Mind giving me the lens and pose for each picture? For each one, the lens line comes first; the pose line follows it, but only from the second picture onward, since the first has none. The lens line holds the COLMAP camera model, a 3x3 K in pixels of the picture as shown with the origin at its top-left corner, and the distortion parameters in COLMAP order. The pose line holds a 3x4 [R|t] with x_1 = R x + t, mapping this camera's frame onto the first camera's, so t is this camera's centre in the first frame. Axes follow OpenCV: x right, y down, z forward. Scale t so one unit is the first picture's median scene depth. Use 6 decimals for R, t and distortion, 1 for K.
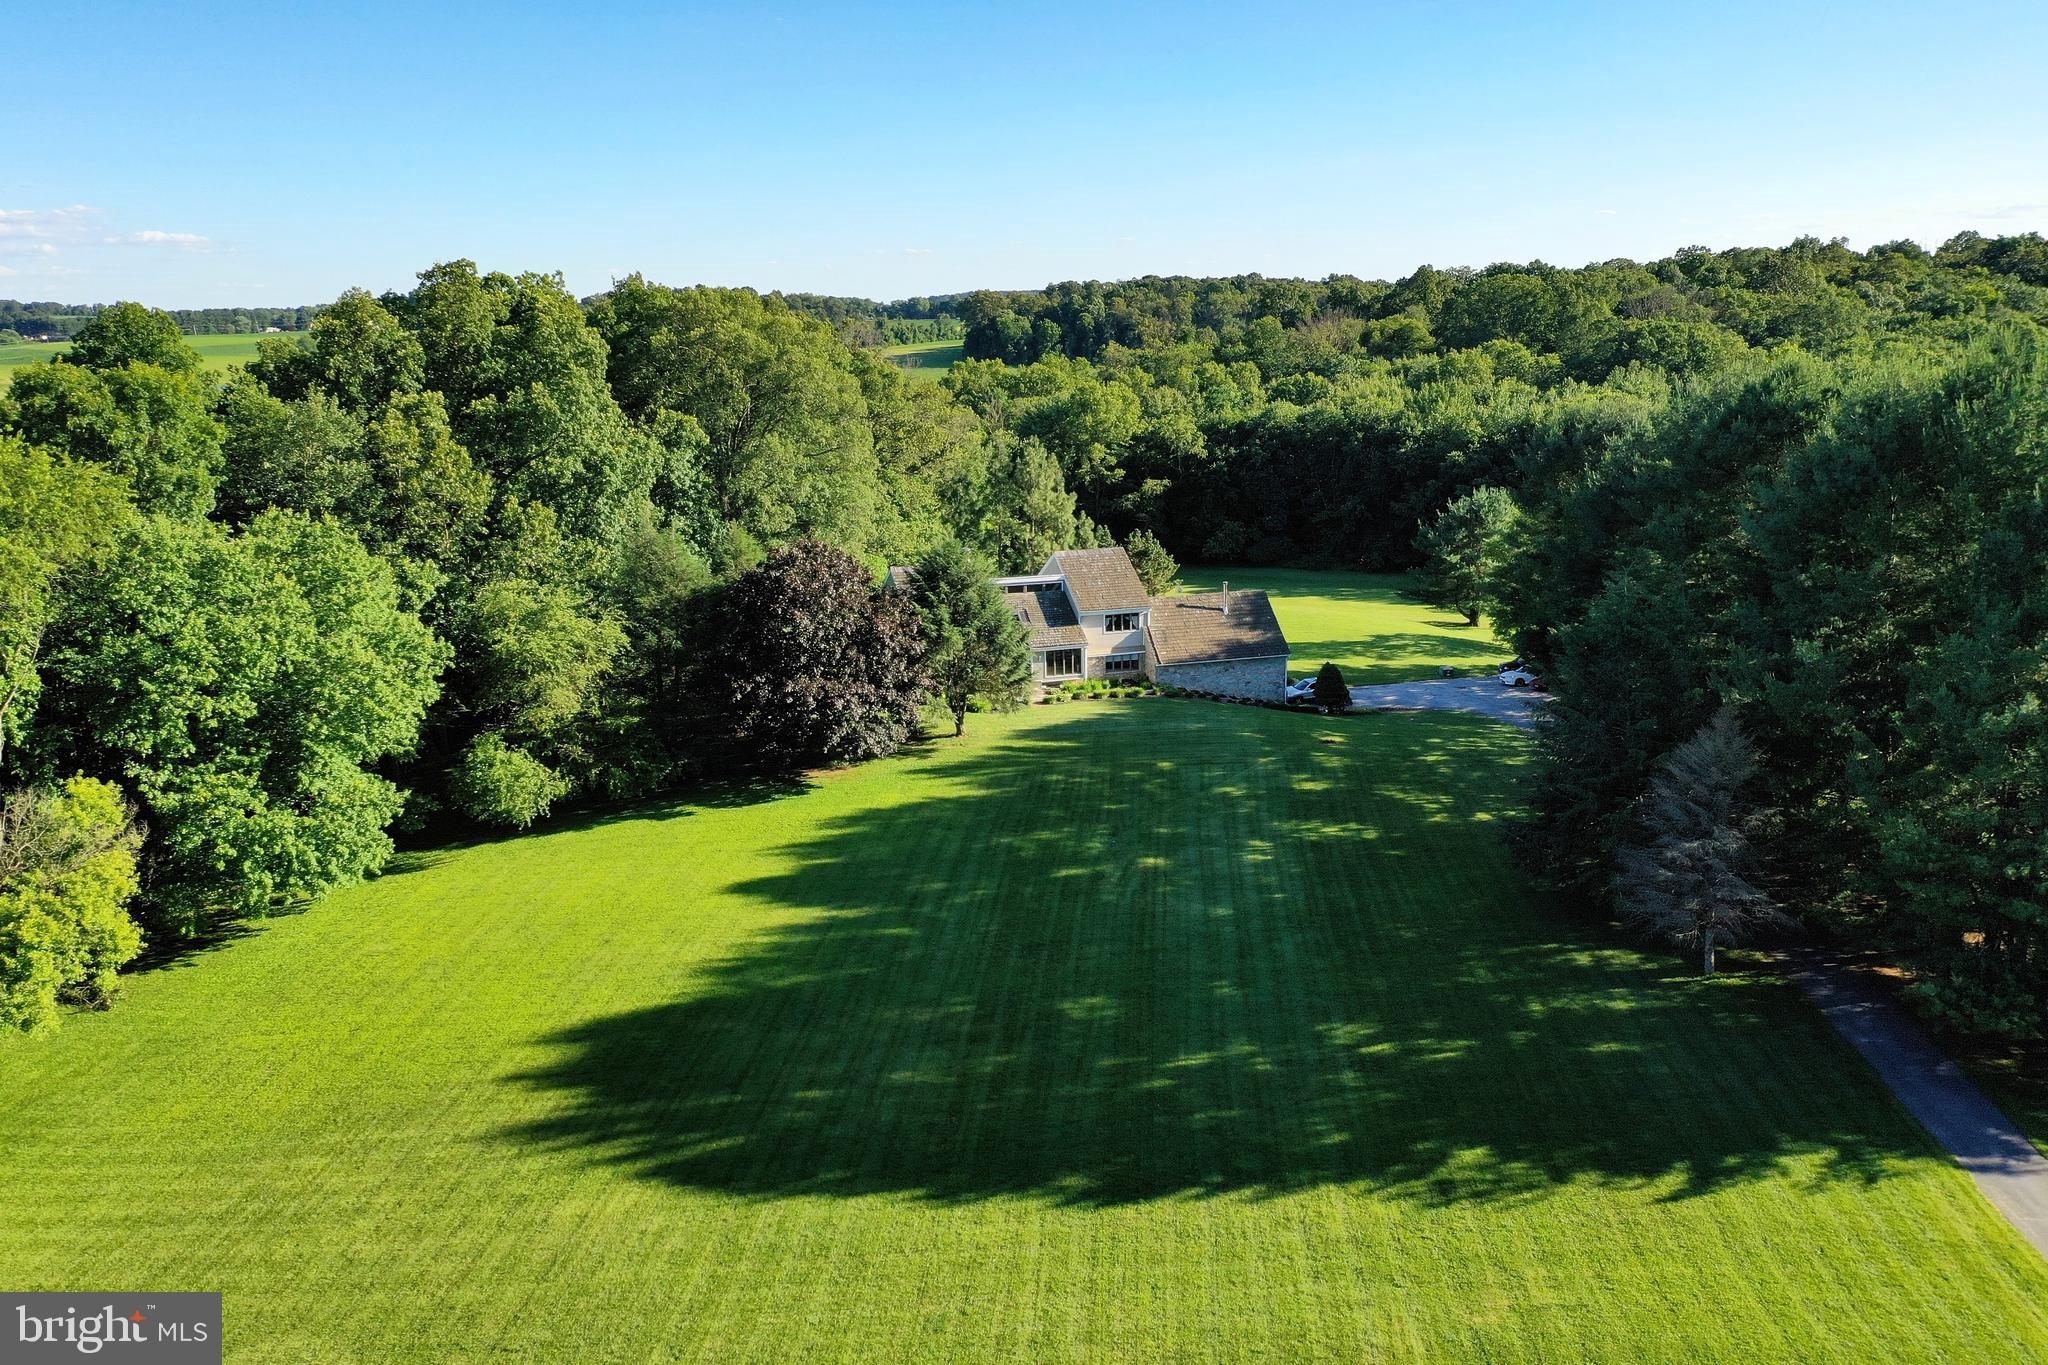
lens RADIAL K [[1625.8, 0, 1026.9], [0, 1625.8, 670.5], [0, 0, 1]] dist [-0.001685, 0.008166]
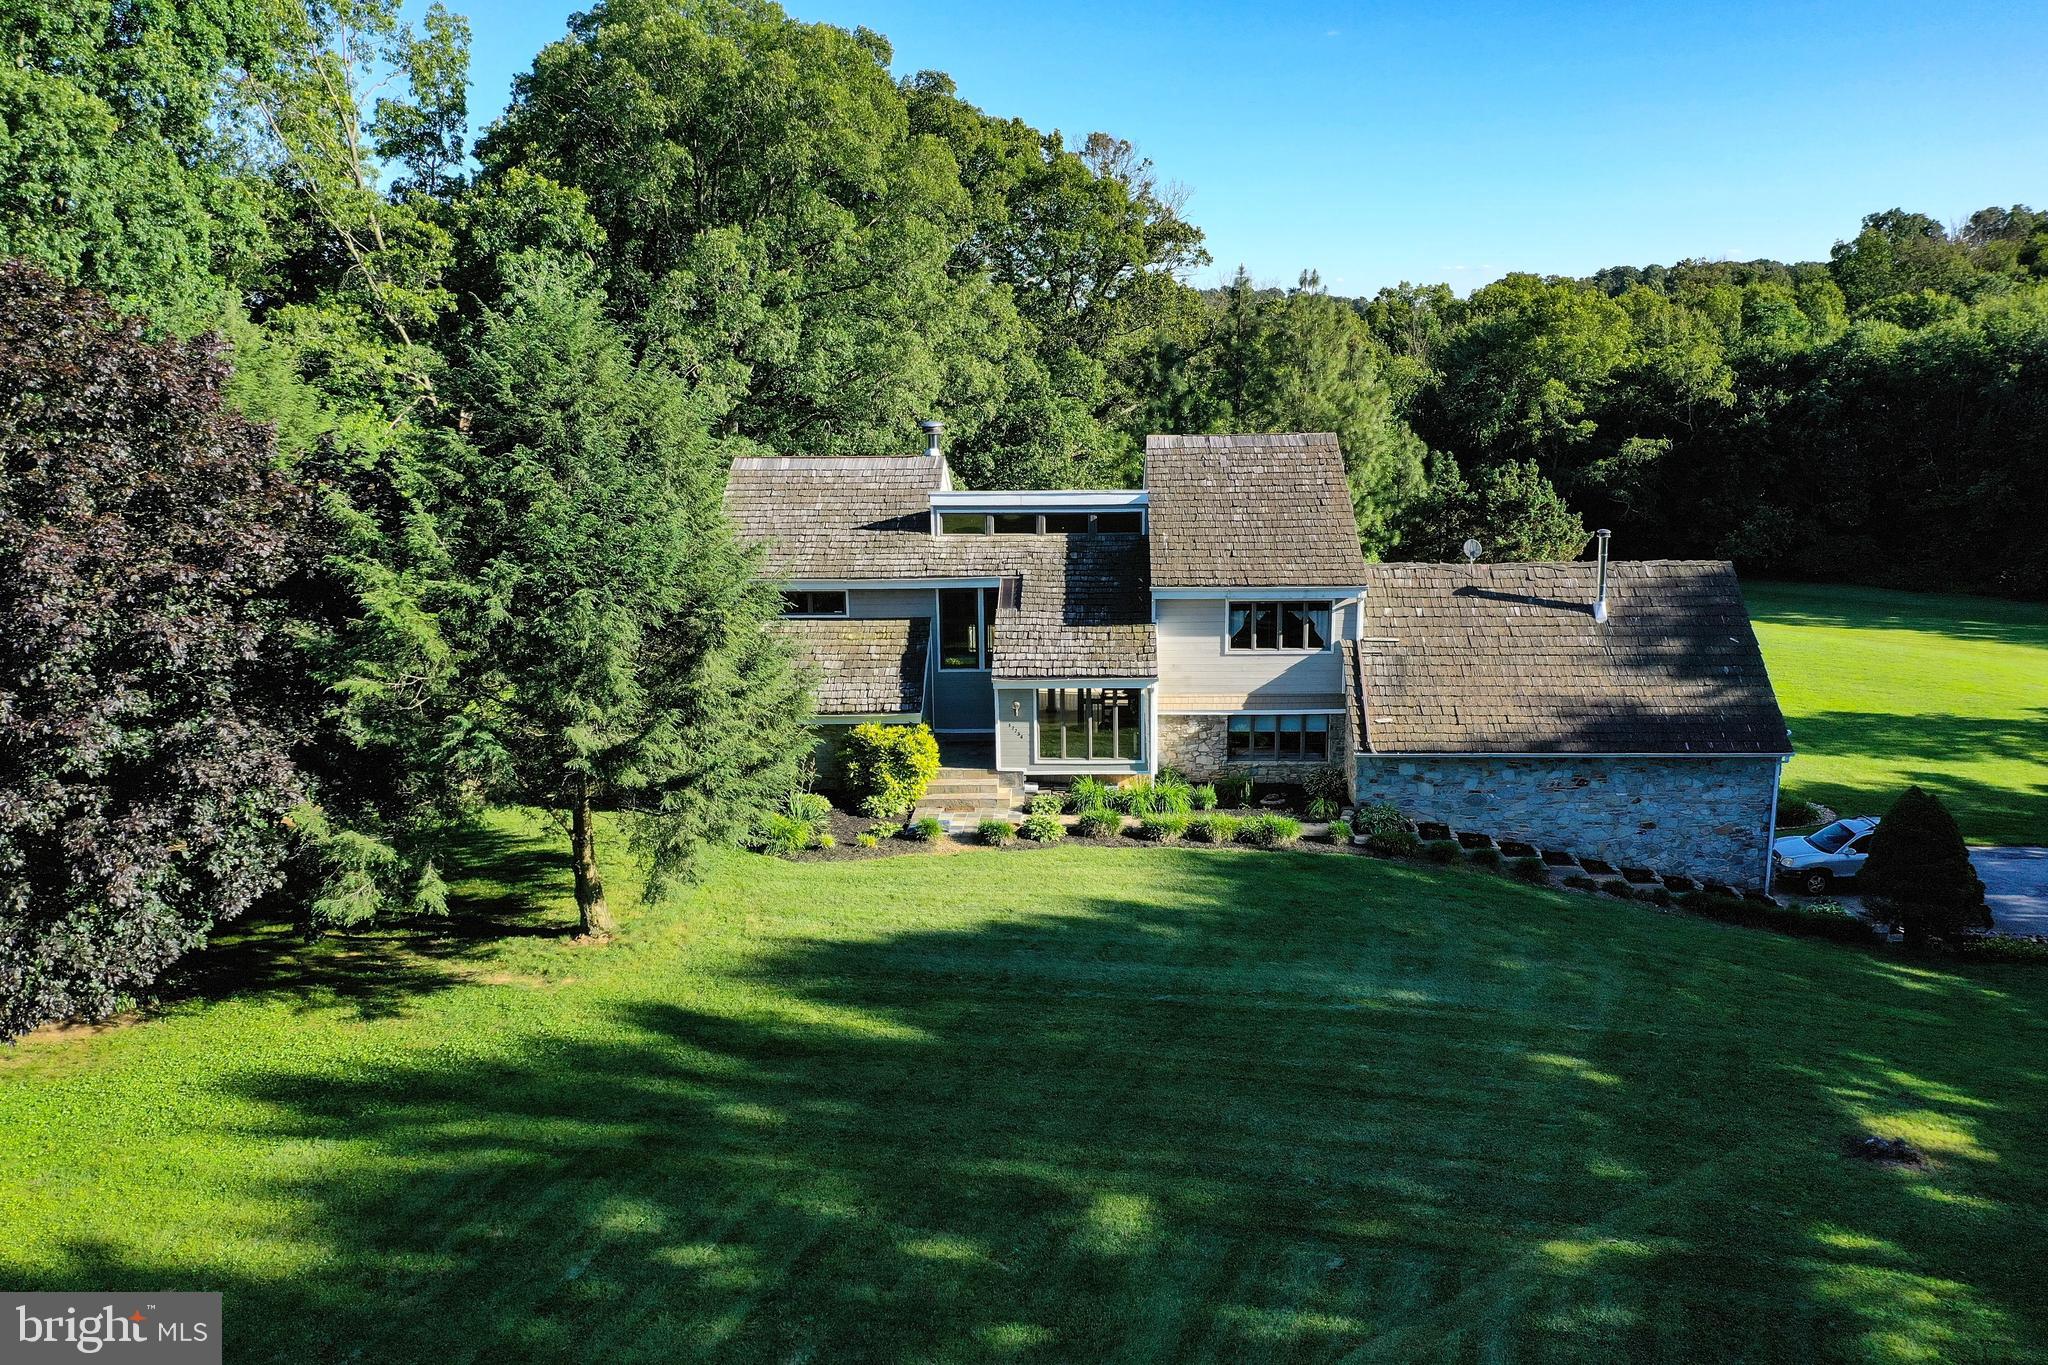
lens RADIAL K [[1625.8, 0, 1026.9], [0, 1625.8, 670.5], [0, 0, 1]] dist [-0.001685, 0.008166]
pose [[0.945126, 0.069018, -0.319332, 0.117002], [-0.073027, 0.997330, -0.000582, -0.014861], [0.318439, 0.023870, 0.947643, 0.621356]]
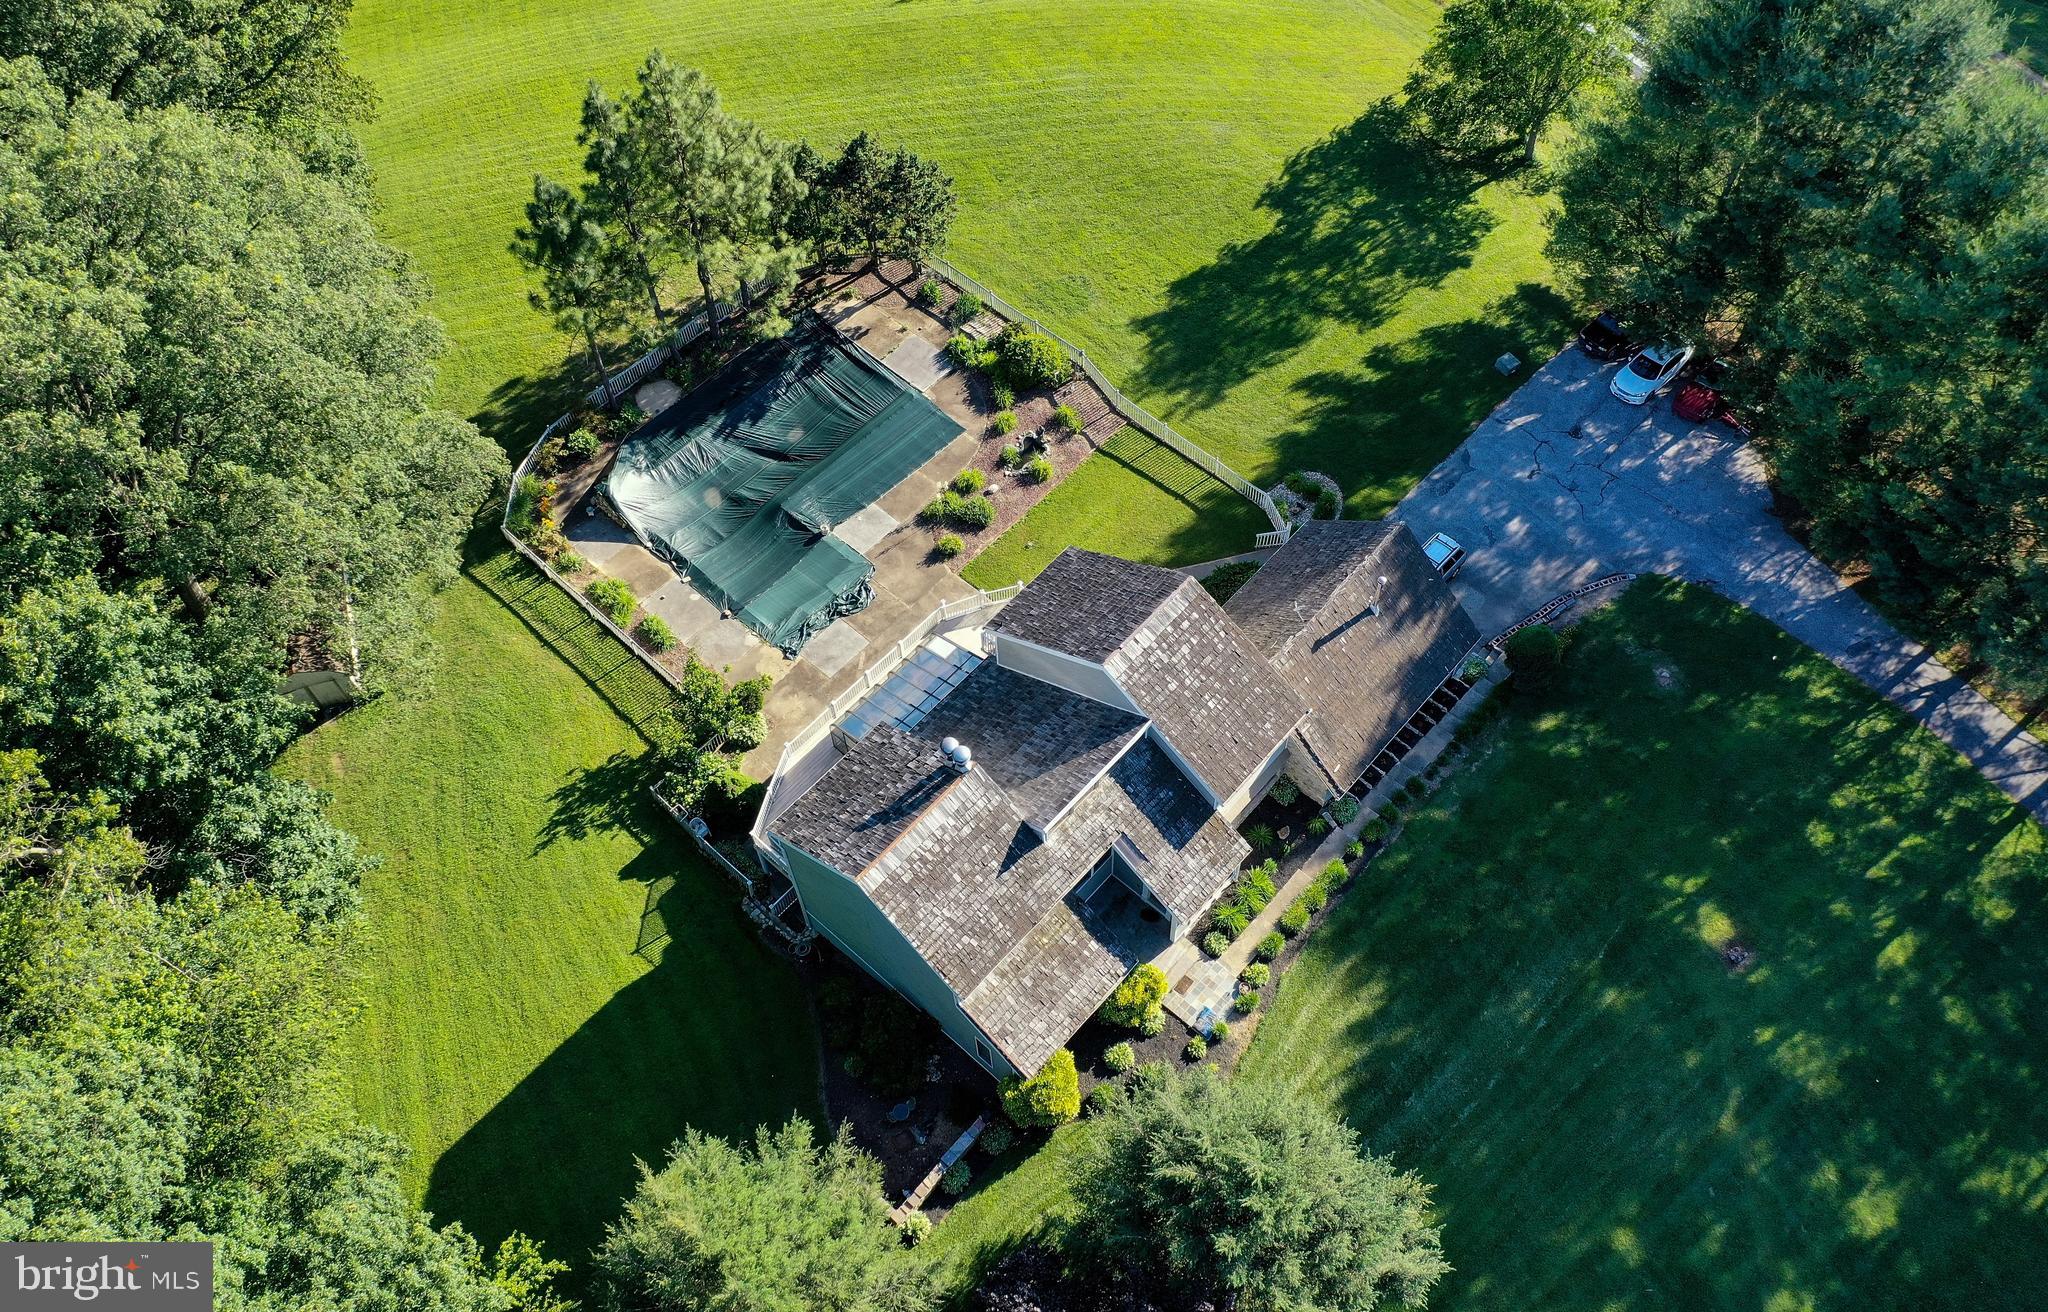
lens RADIAL K [[1552.4, 0, 1024.0], [0, 1552.4, 656.0], [0, 0, 1]] dist [-0.041245, 0.001466]
pose [[0.850958, -0.443694, 0.281081, -0.136700], [0.119839, 0.685053, 0.718569, -0.420016], [-0.511380, -0.577787, 0.636123, 0.705546]]
